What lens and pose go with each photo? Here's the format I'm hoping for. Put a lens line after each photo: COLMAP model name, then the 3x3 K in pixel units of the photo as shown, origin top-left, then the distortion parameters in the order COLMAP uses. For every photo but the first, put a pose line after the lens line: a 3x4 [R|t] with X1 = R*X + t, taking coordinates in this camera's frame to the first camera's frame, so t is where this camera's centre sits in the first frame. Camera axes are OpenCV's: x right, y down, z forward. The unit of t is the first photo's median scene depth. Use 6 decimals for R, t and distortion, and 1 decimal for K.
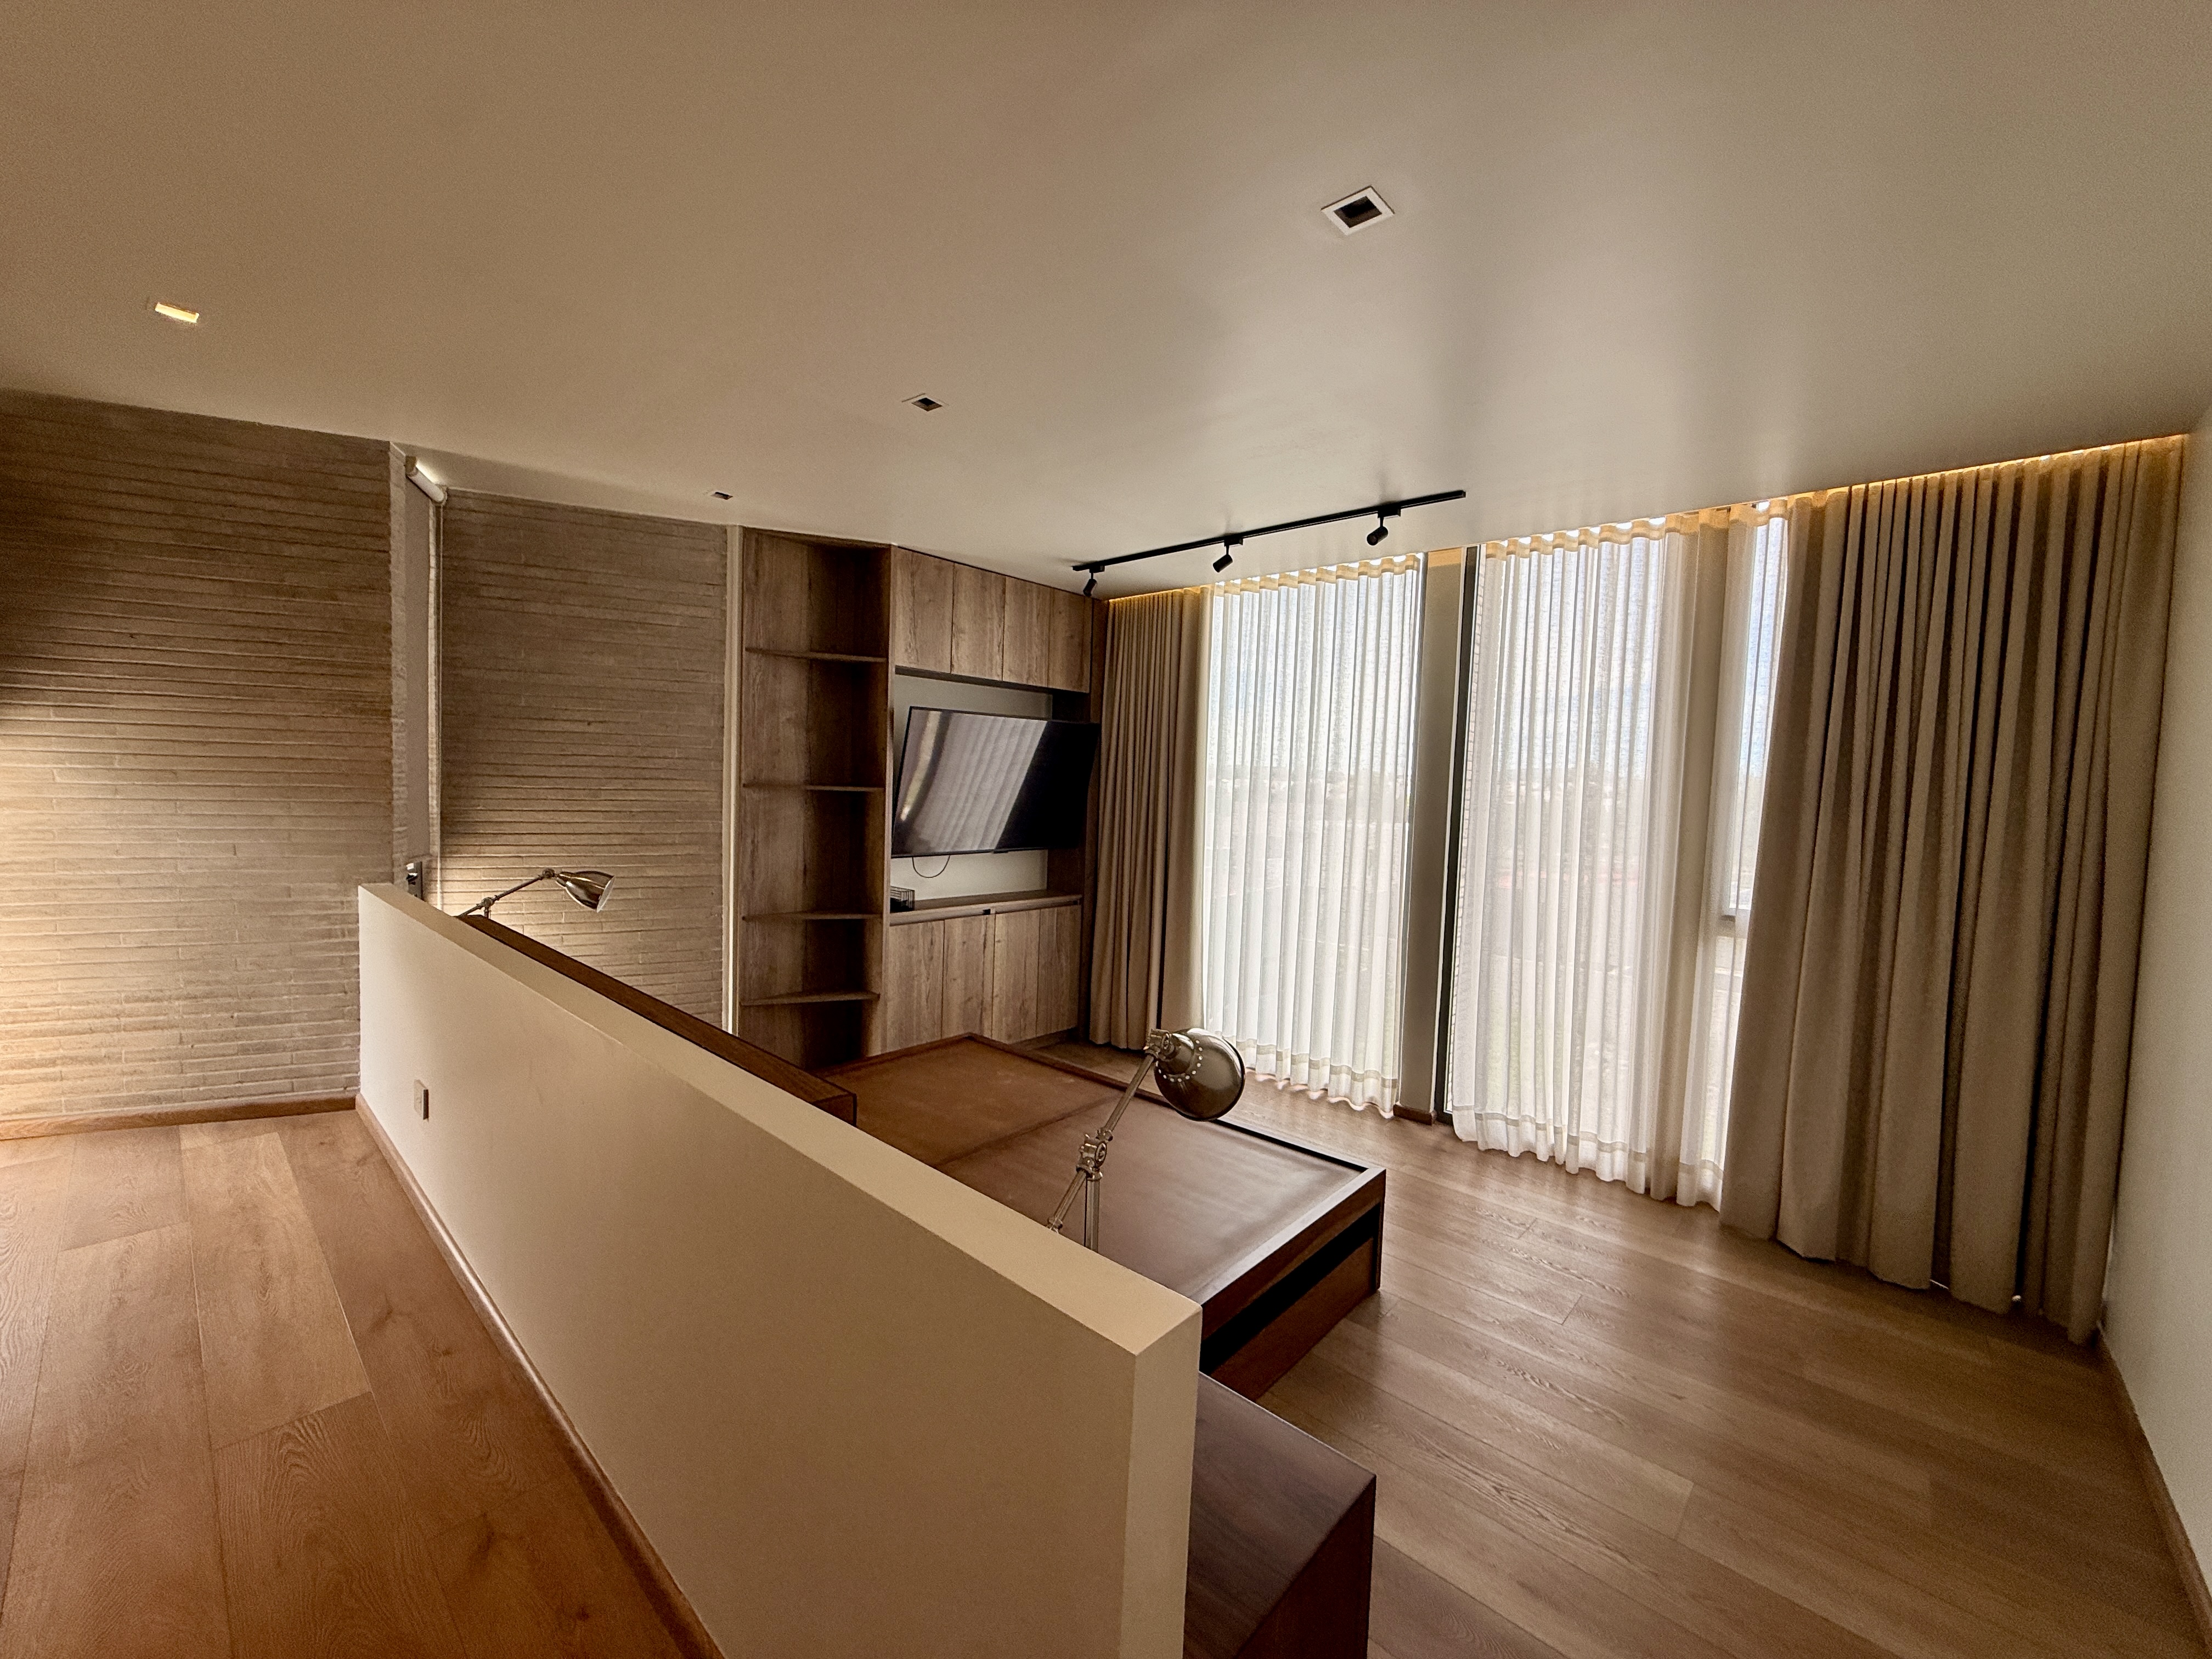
lens RADIAL K [[882.7, 0, 1088.3], [0, 882.7, 828.9], [0, 0, 1]] dist [0.003517, -0.000349]
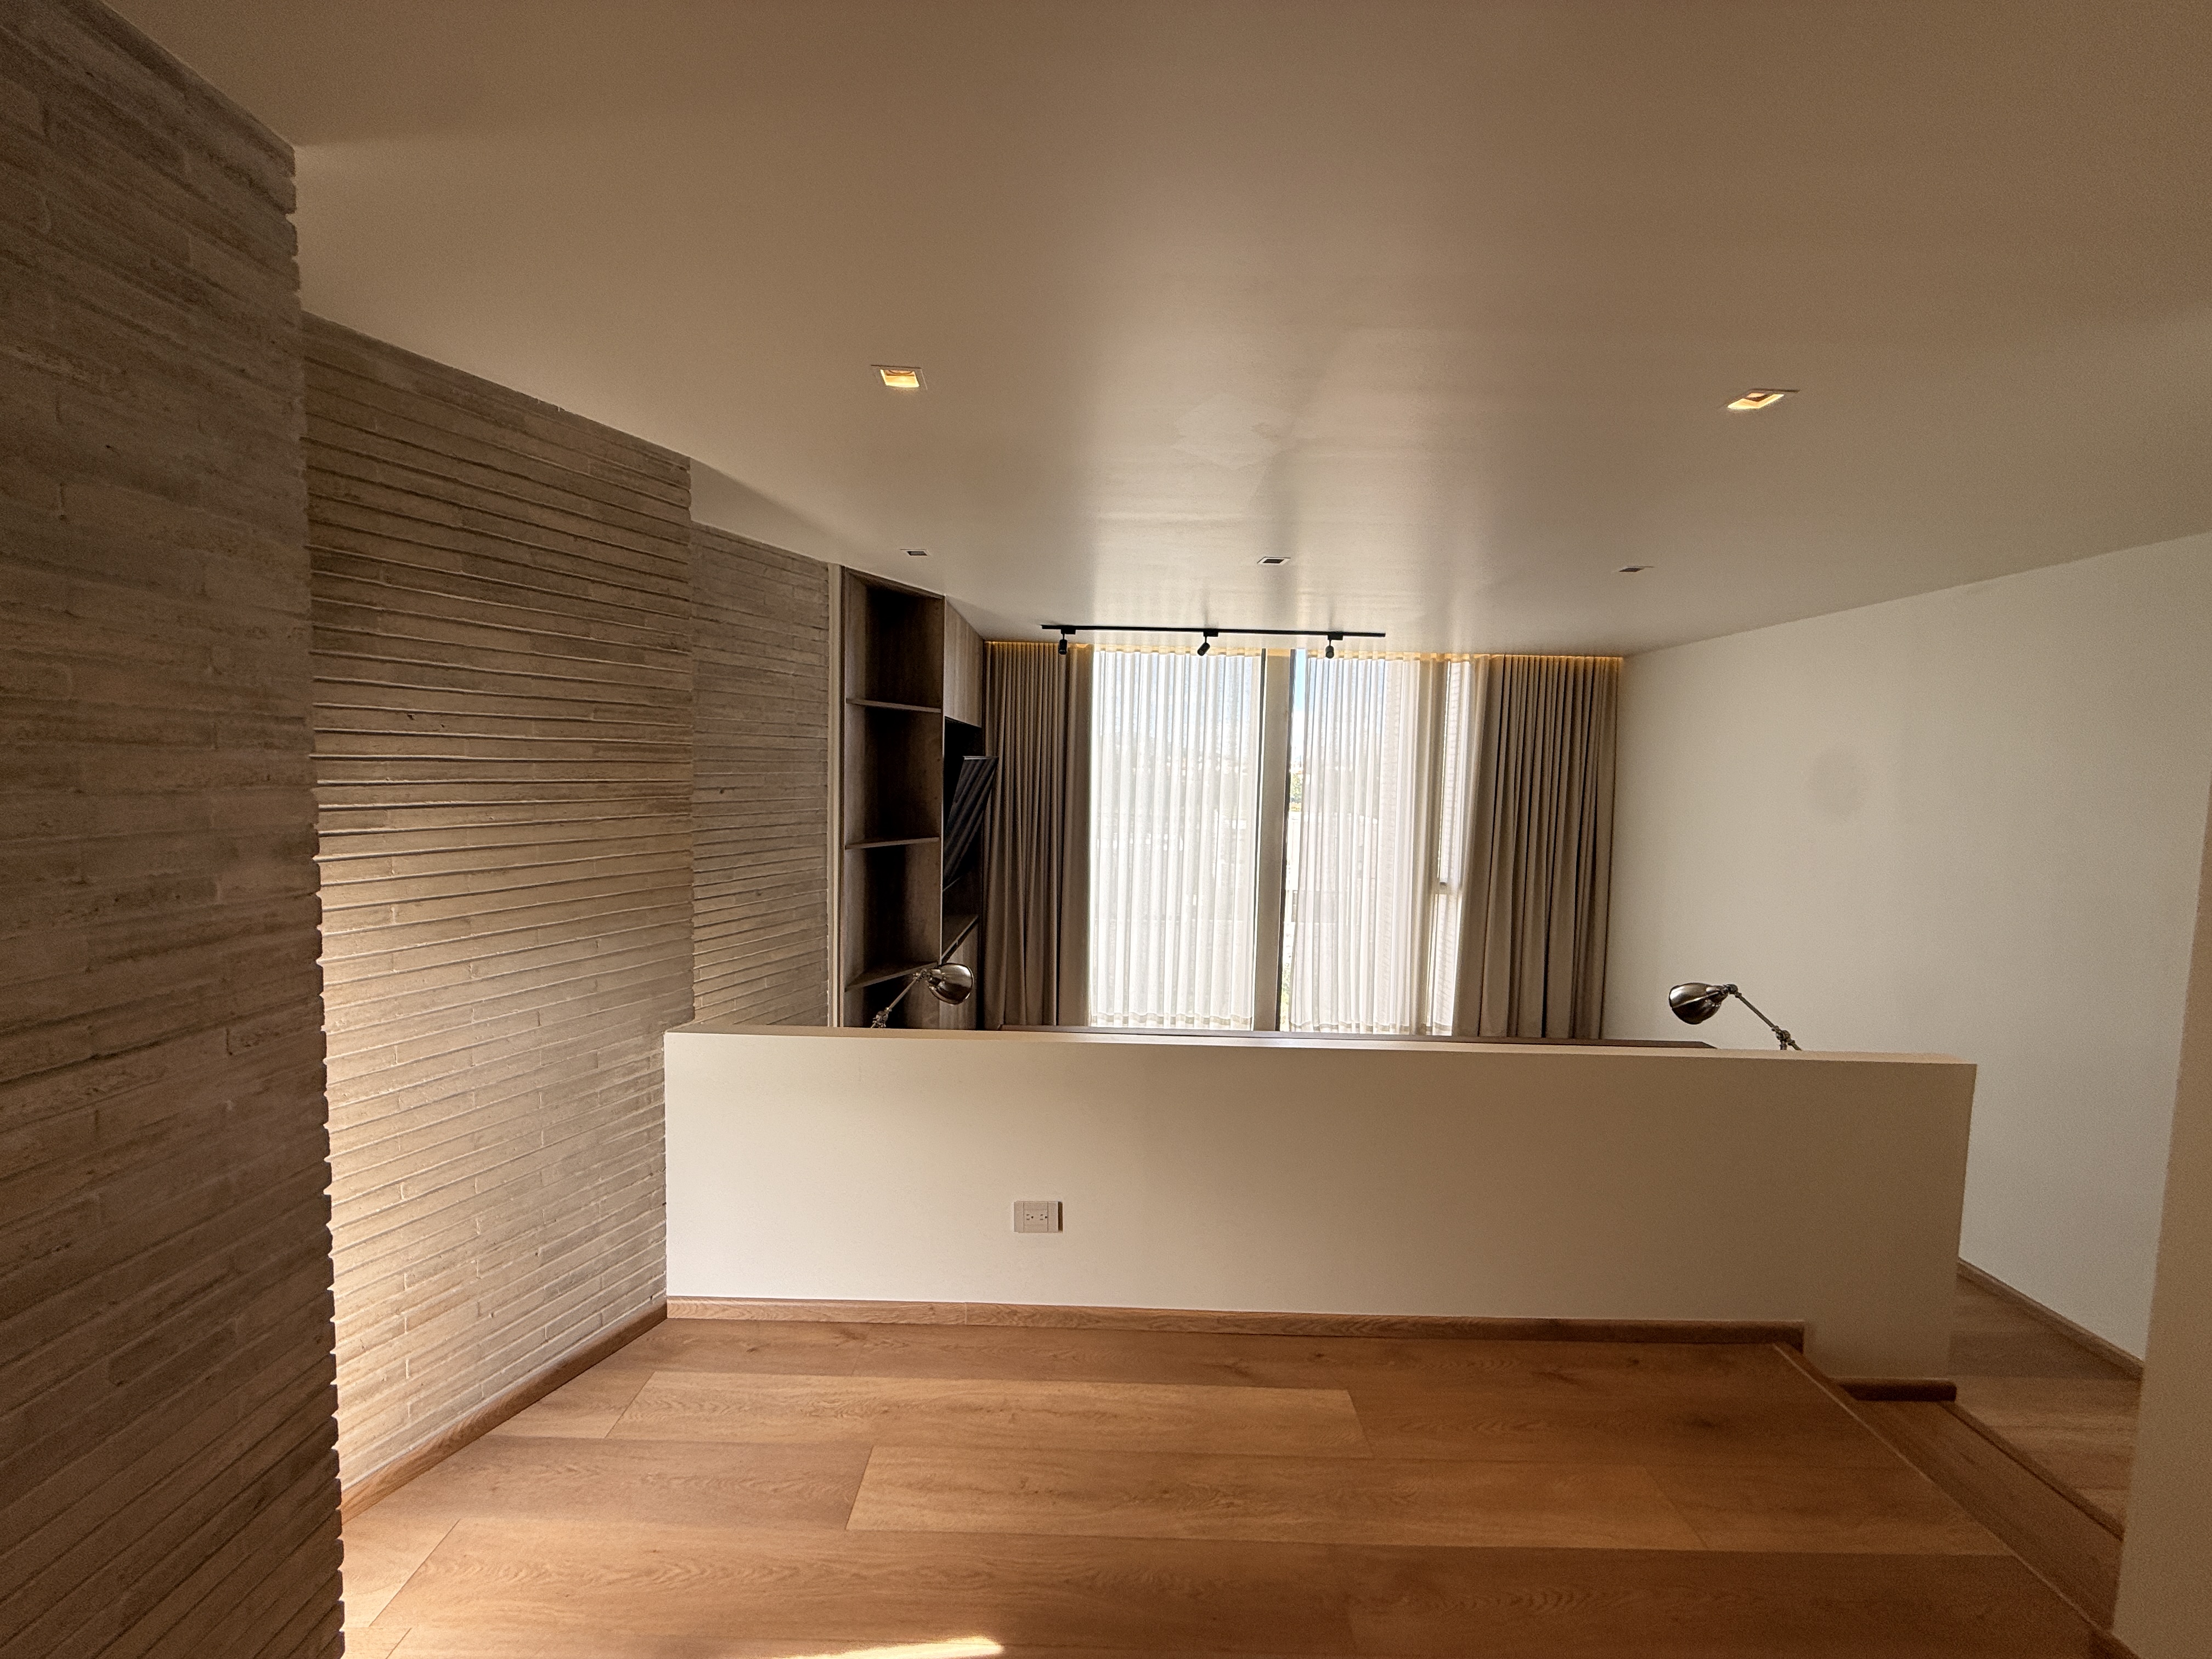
lens RADIAL K [[882.7, 0, 1101.9], [0, 882.7, 830.1], [0, 0, 1]] dist [0.003517, -0.000349]
pose [[0.734635, -0.064469, 0.675392, -1.667149], [0.036537, 0.997790, 0.055502, -0.222404], [-0.677477, -0.016096, 0.735367, 0.284823]]
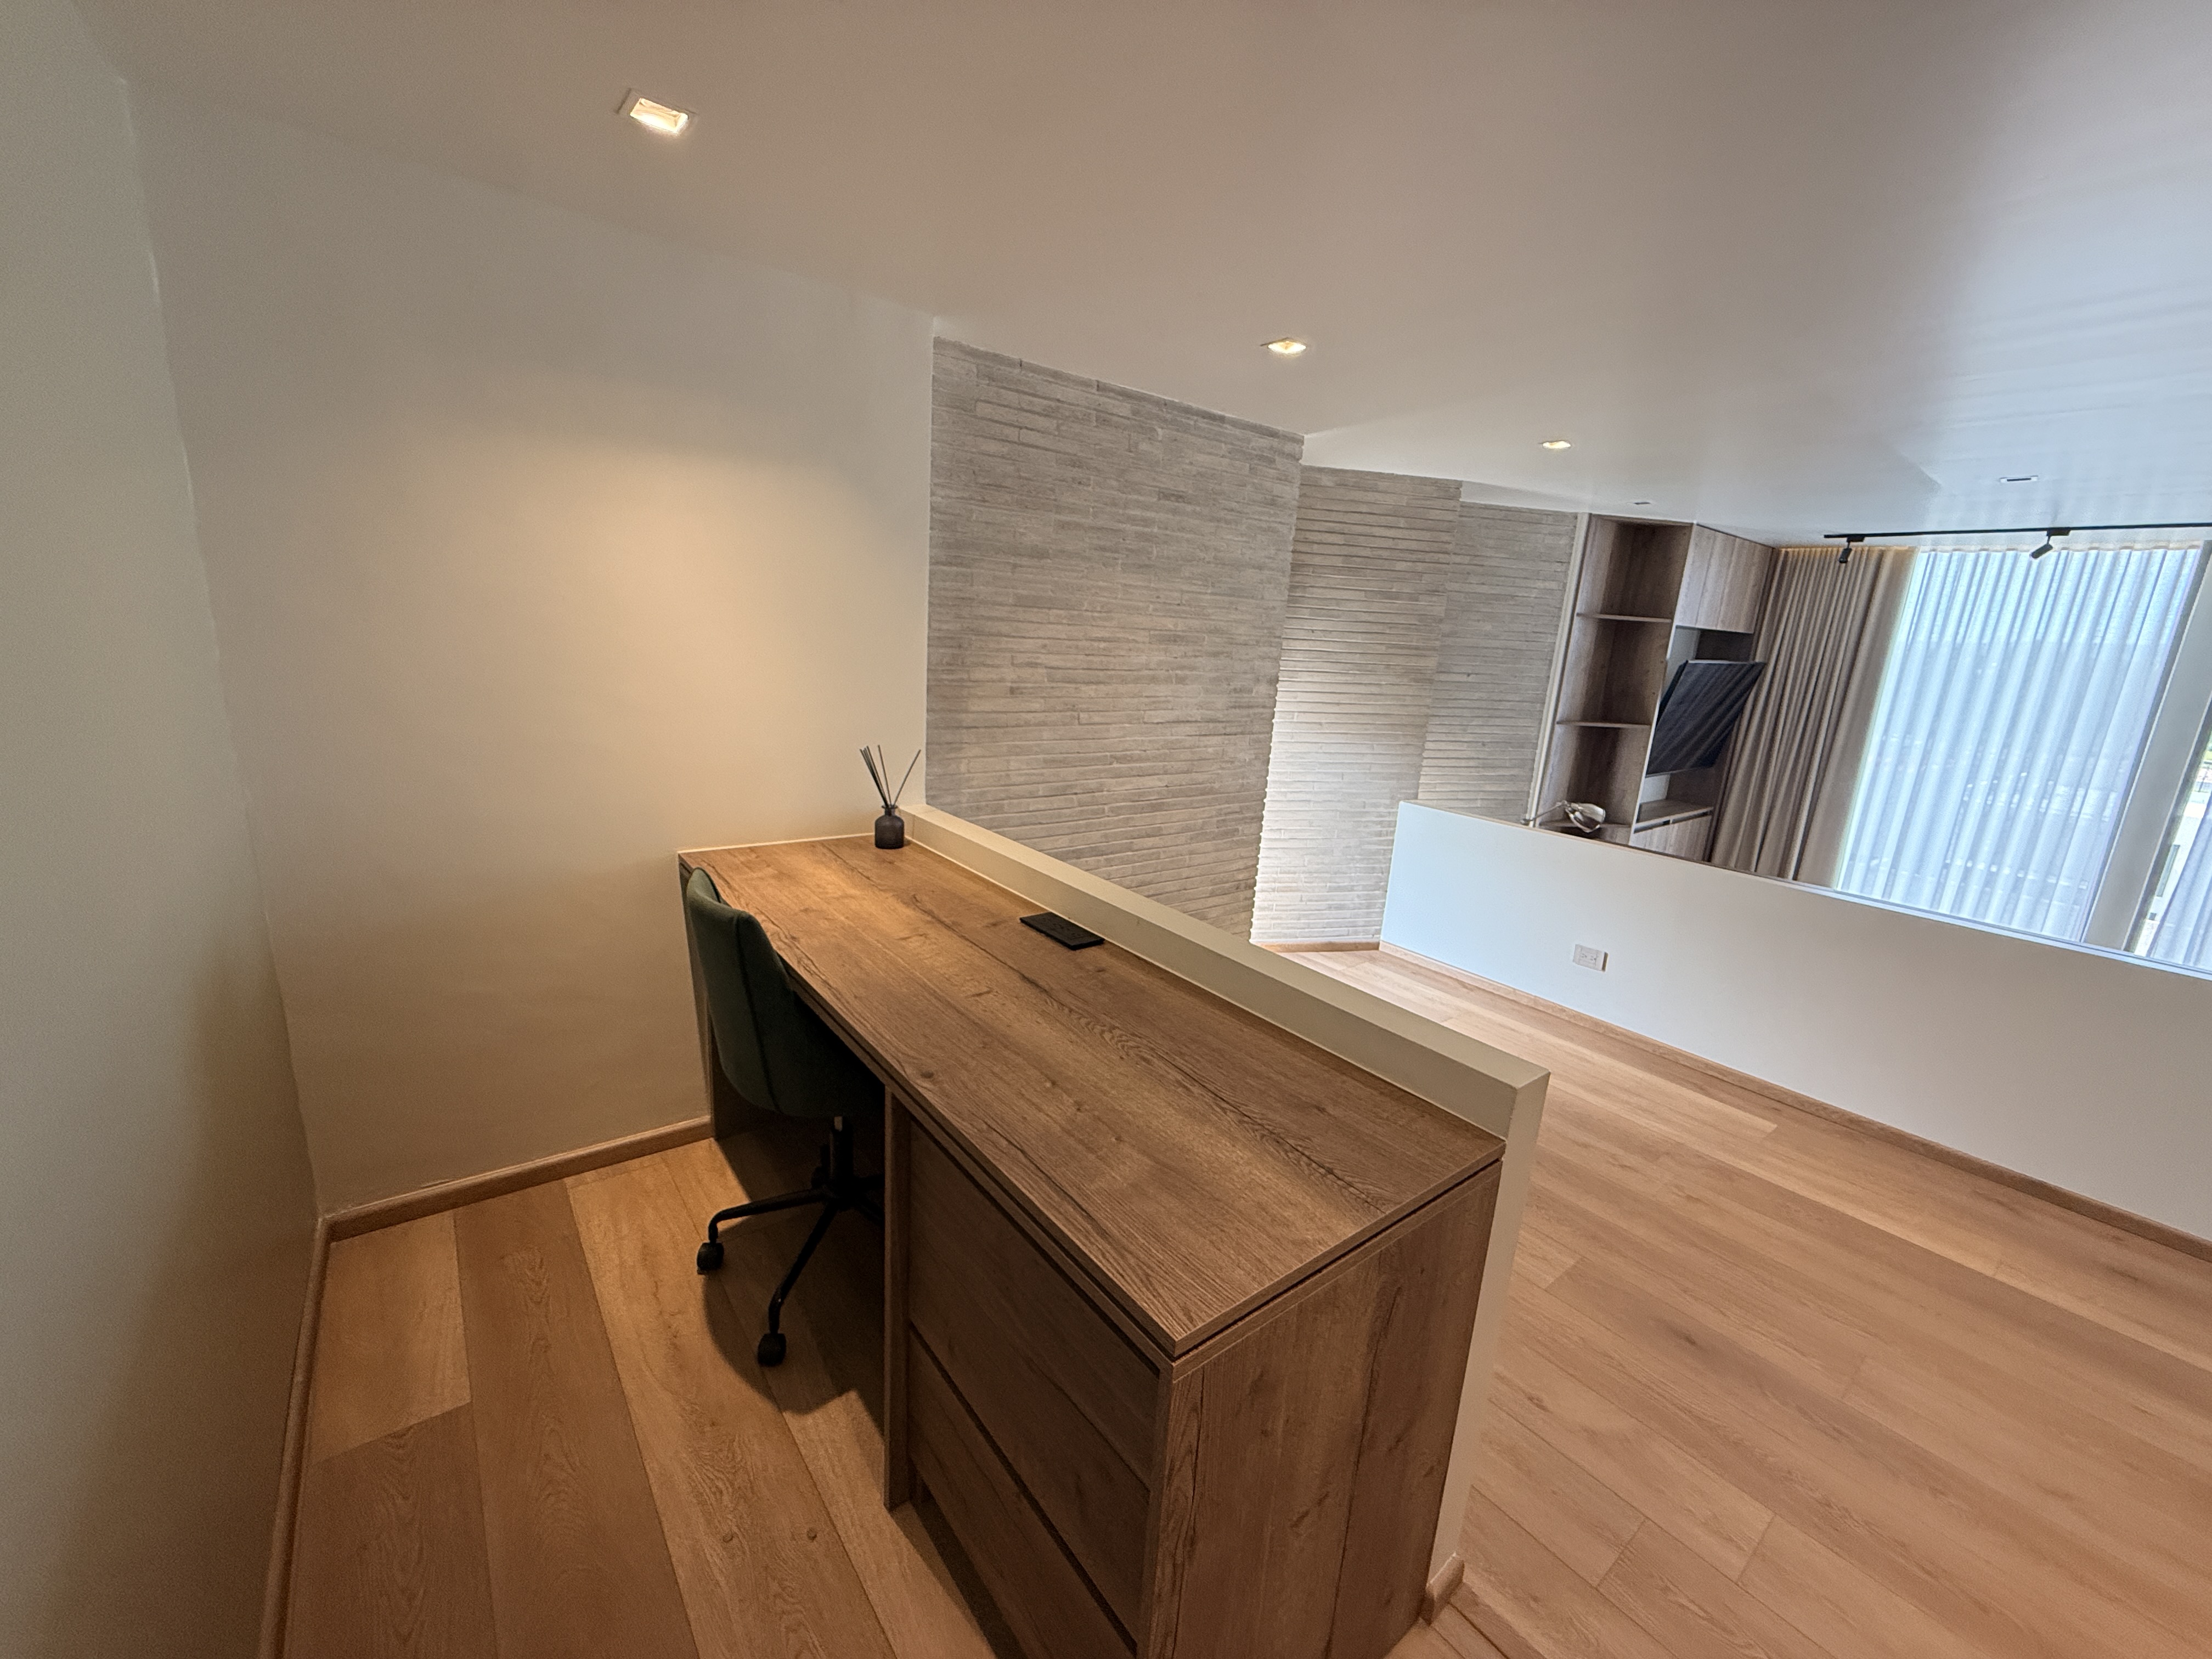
lens RADIAL K [[882.7, 0, 1101.9], [0, 882.7, 825.9], [0, 0, 1]] dist [0.003517, -0.000349]
pose [[0.987229, 0.058948, -0.148002, -1.724965], [-0.033298, 0.984856, 0.170148, -0.199652], [0.155790, -0.163047, 0.974241, -0.771104]]
